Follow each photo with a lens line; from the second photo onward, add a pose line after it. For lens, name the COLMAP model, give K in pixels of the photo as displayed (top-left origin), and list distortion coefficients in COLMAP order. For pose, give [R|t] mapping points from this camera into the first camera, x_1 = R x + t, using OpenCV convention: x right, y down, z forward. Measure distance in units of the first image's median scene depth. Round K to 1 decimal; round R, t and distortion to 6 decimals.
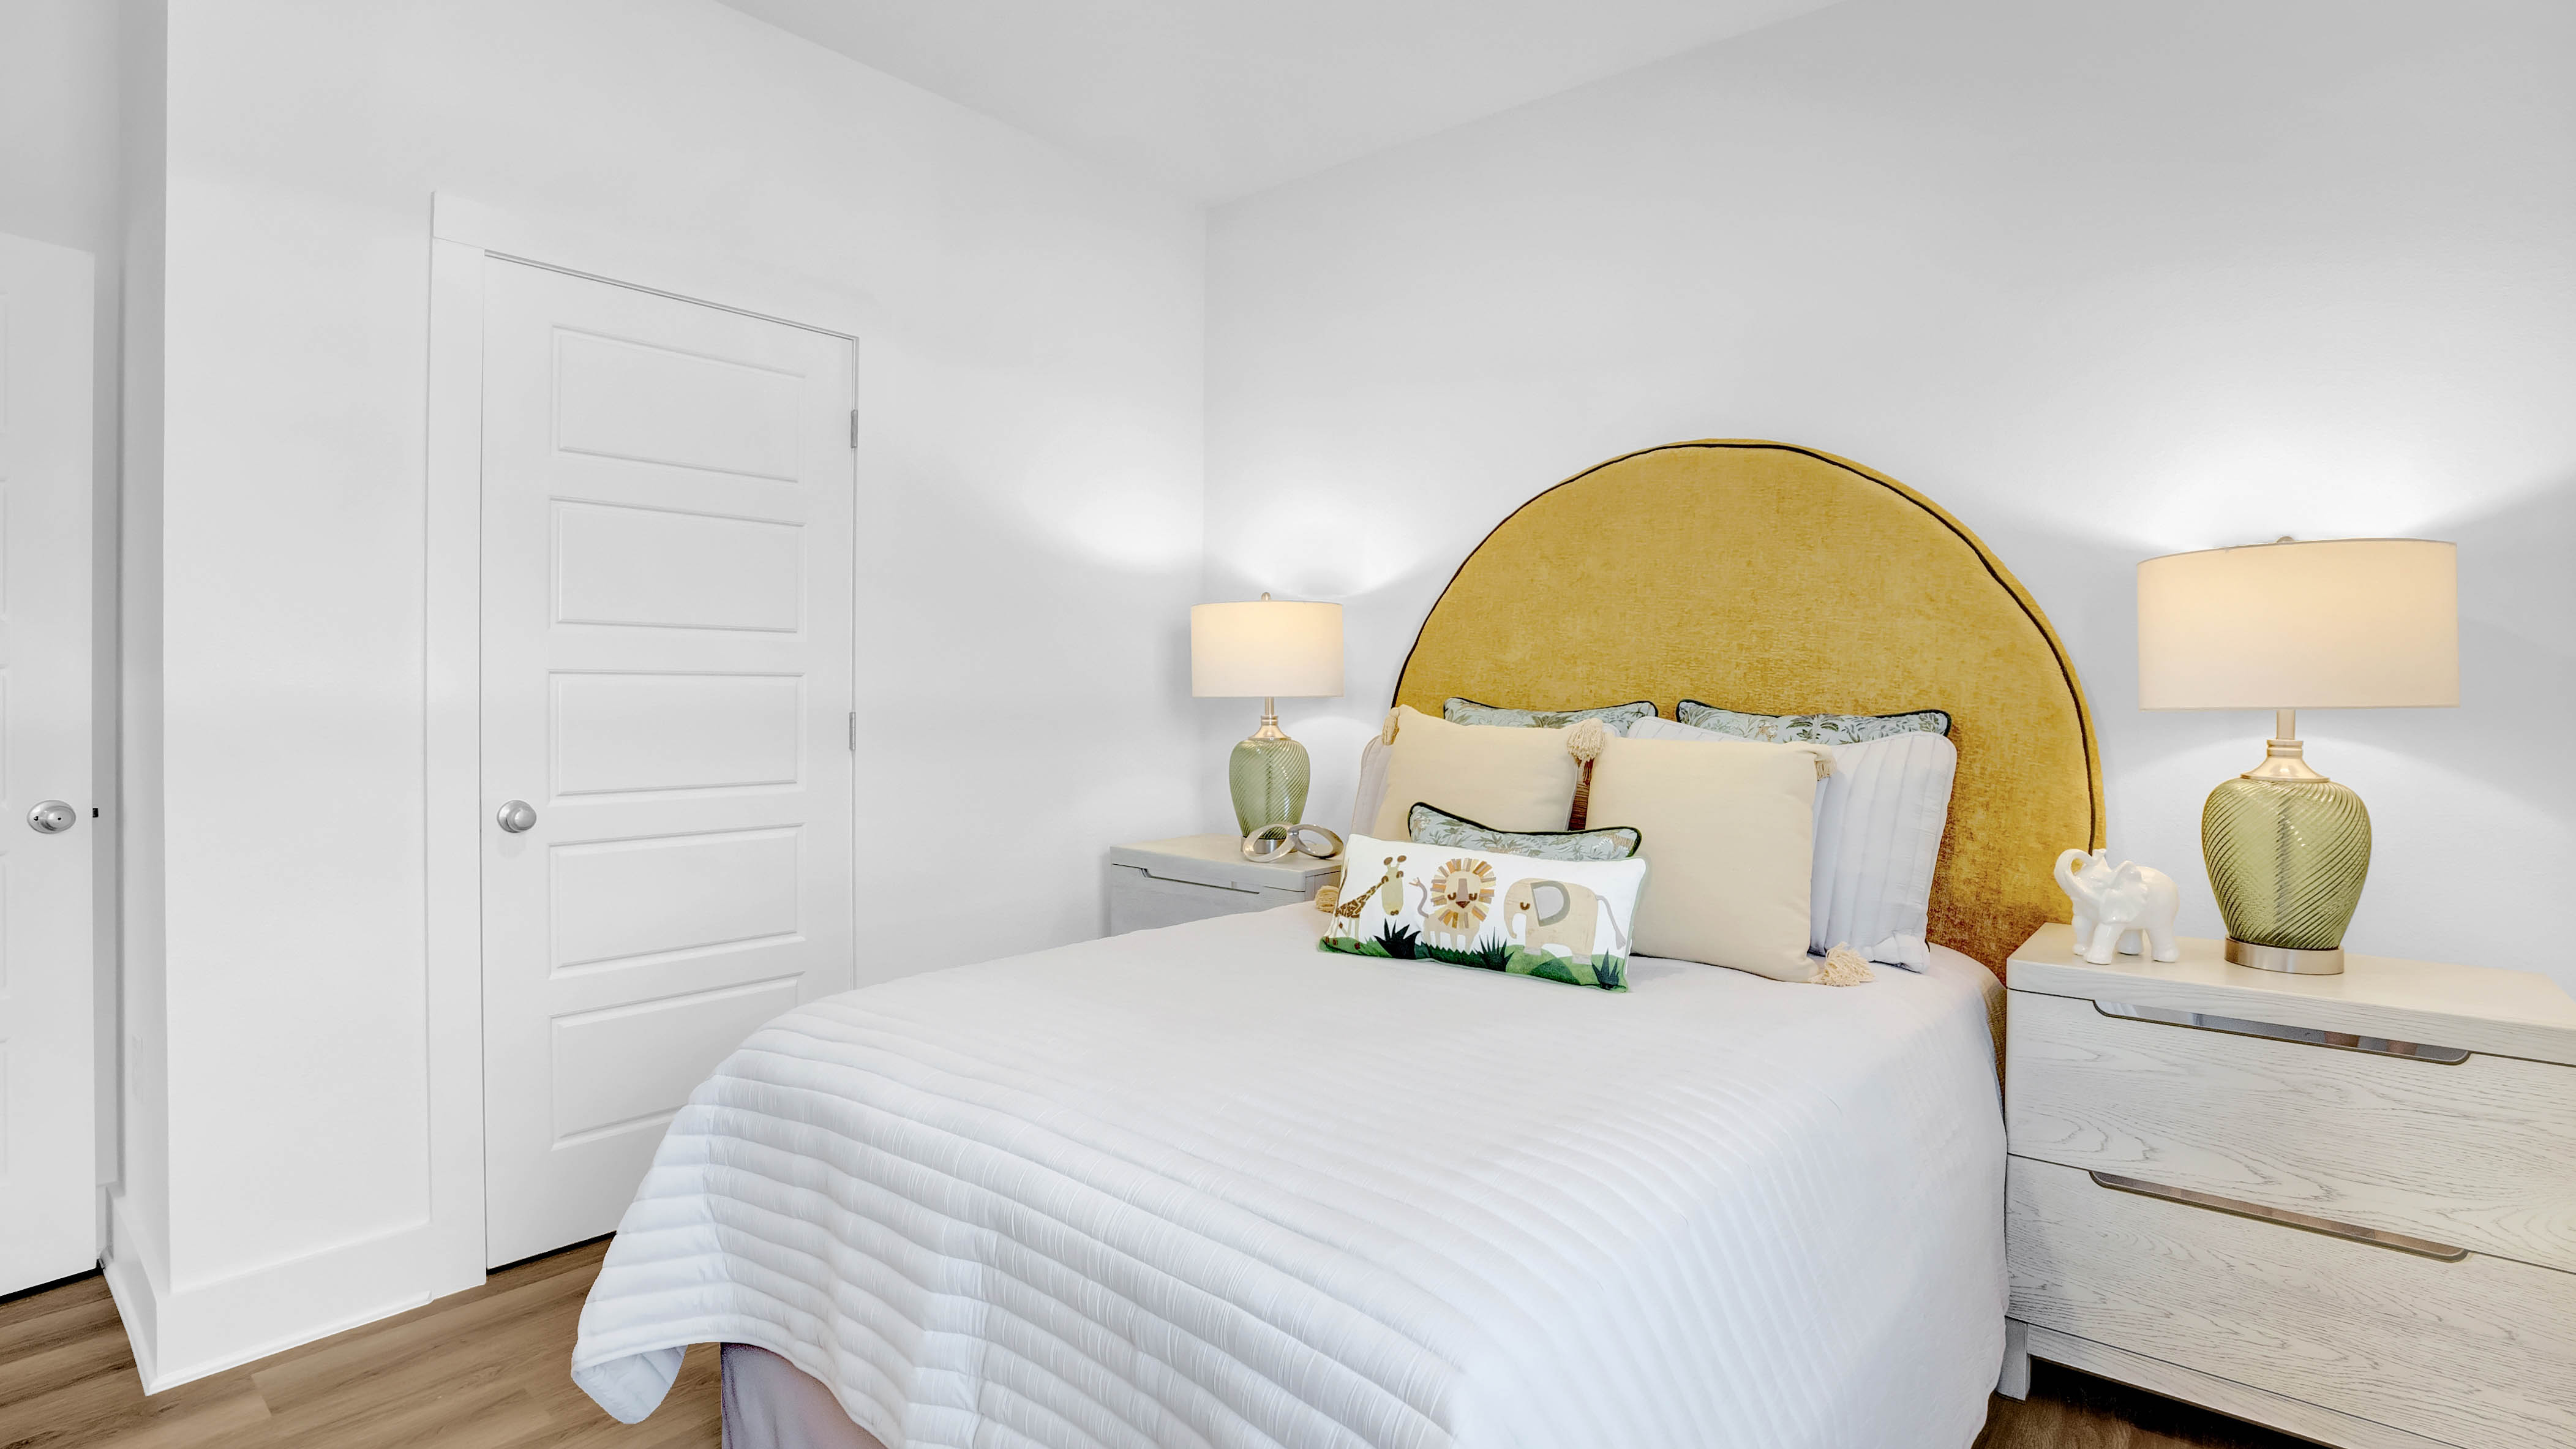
lens RADIAL K [[1211.7, 0, 1292.4], [0, 1211.7, 668.8], [0, 0, 1]] dist [-0.062742, 0.000240]
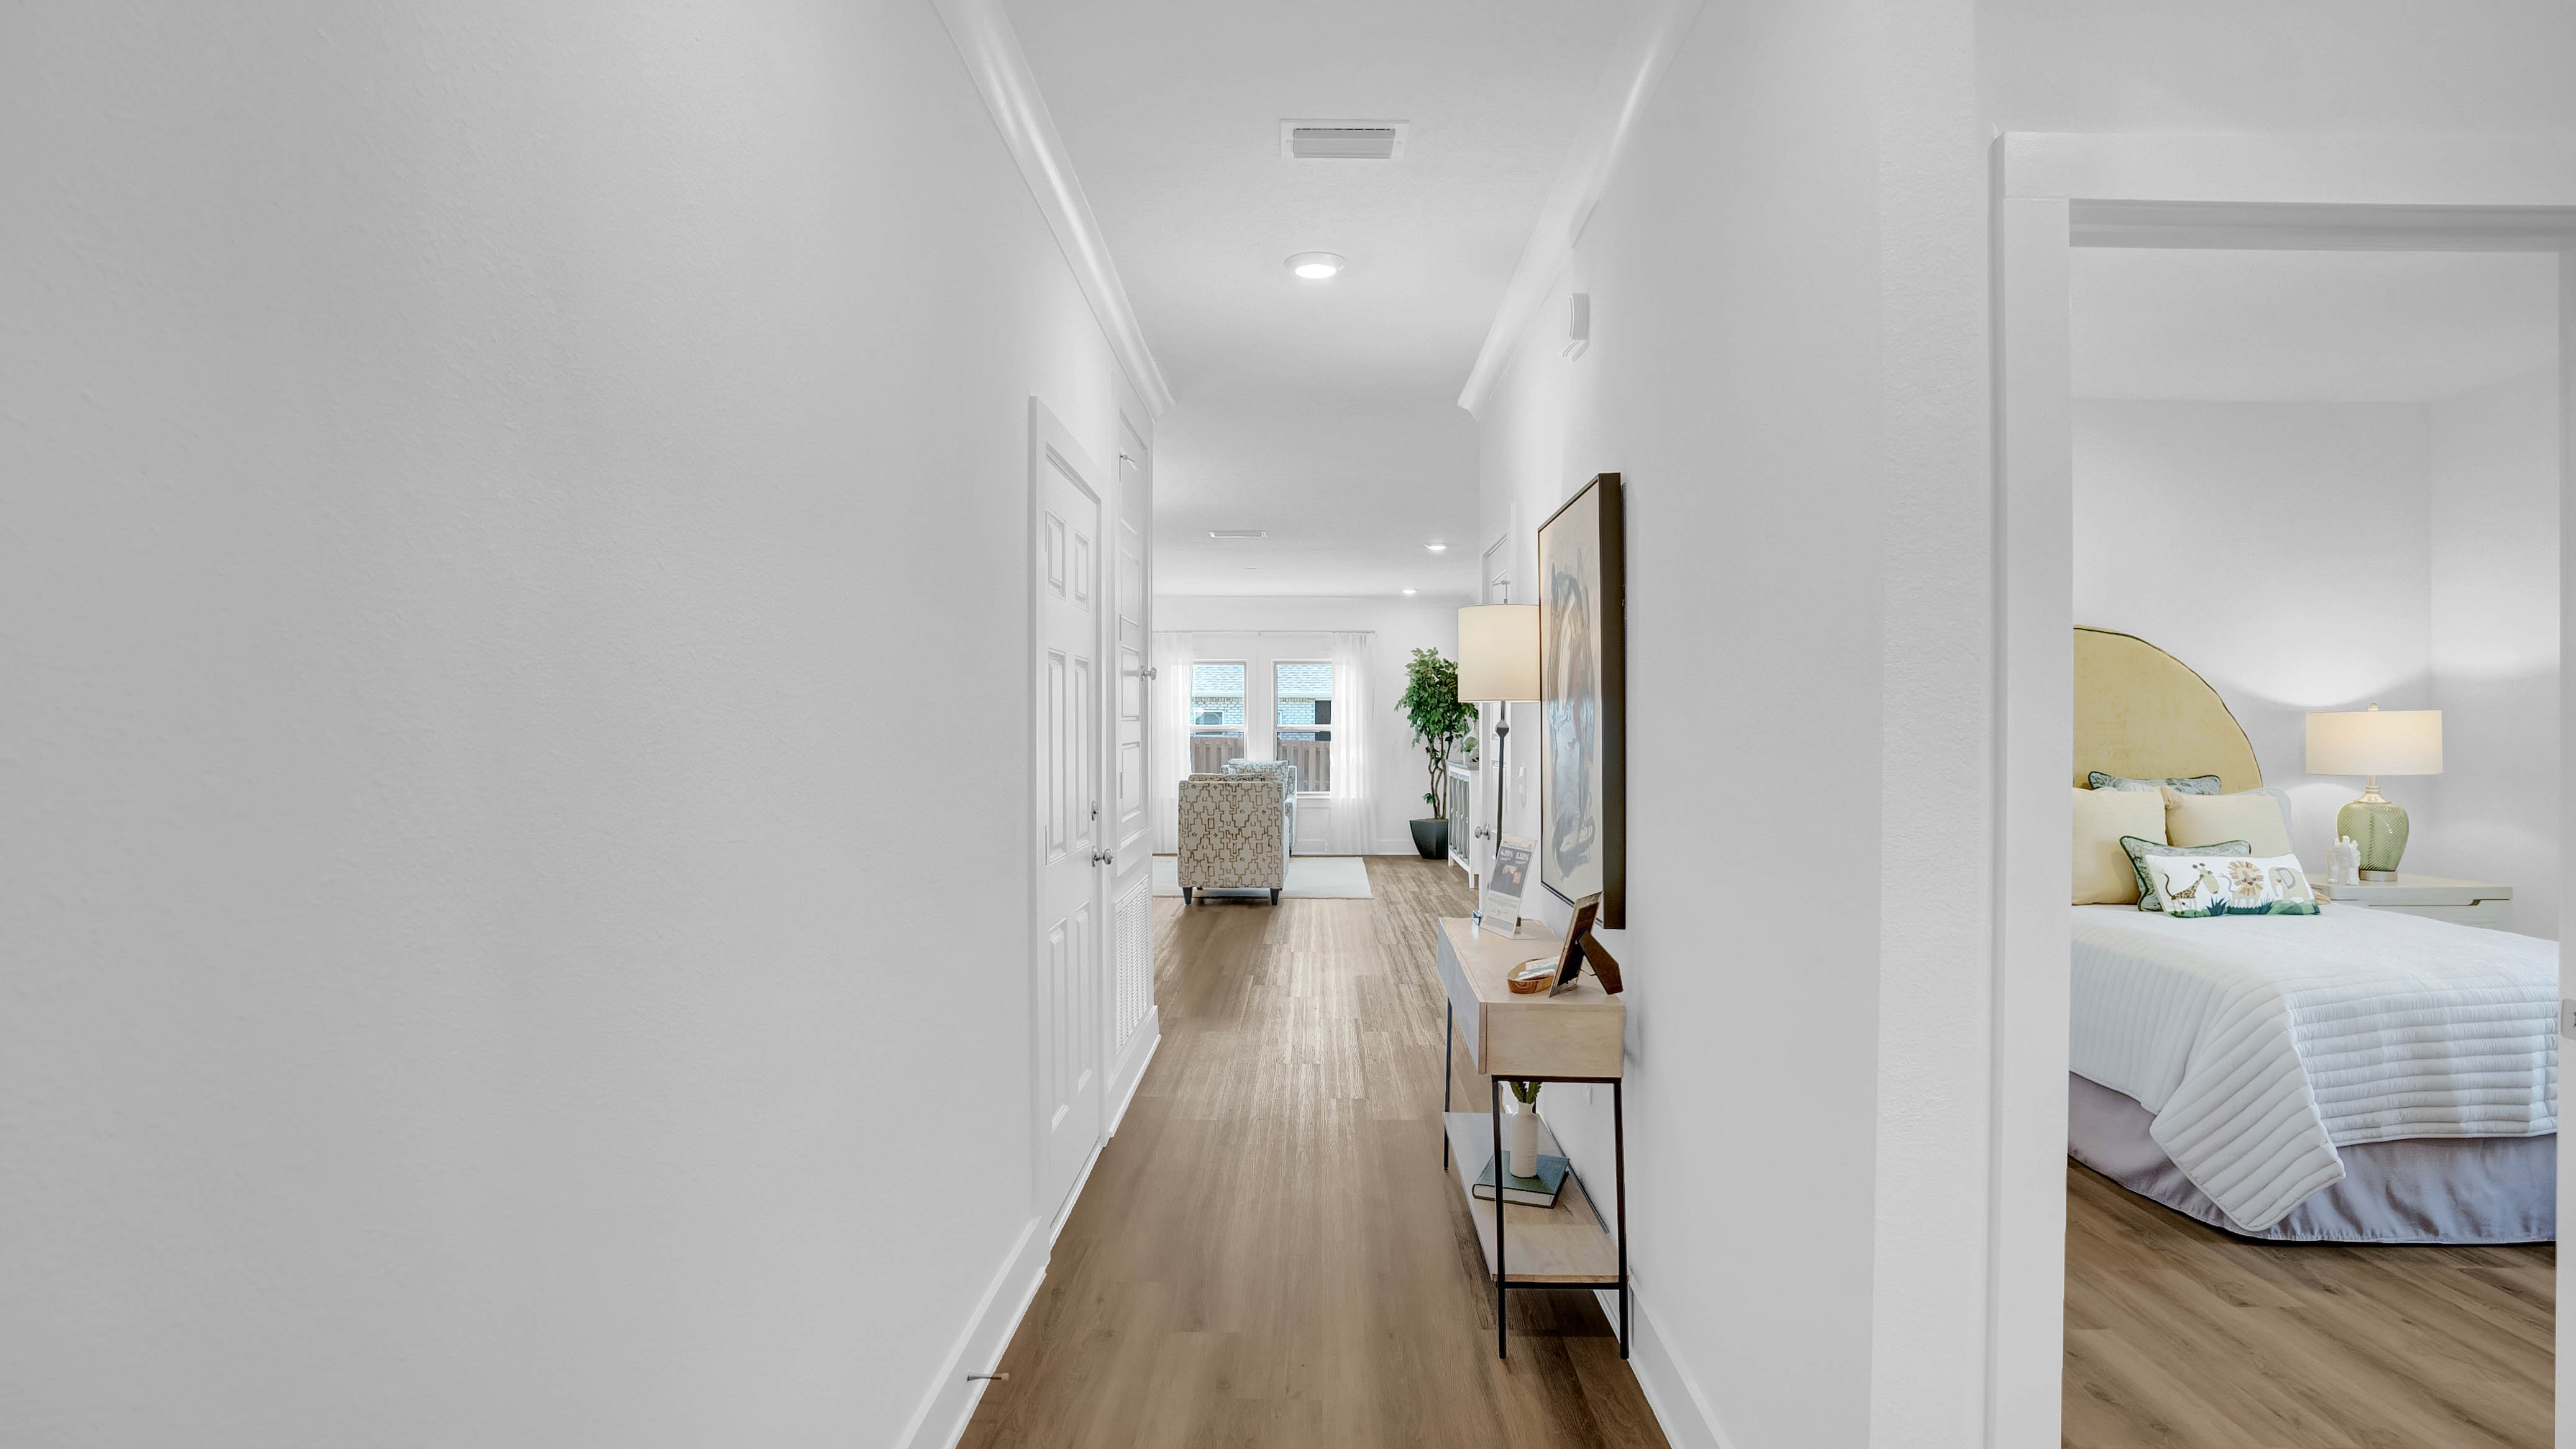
lens RADIAL K [[1225.8, 0, 1298.3], [0, 1225.8, 712.2], [0, 0, 1]] dist [-0.069525, 0.026978]
pose [[0.768848, 0.005397, 0.639409, -2.330310], [-0.011603, 0.999917, 0.005512, -0.080985], [-0.639326, -0.011657, 0.768847, 0.507144]]
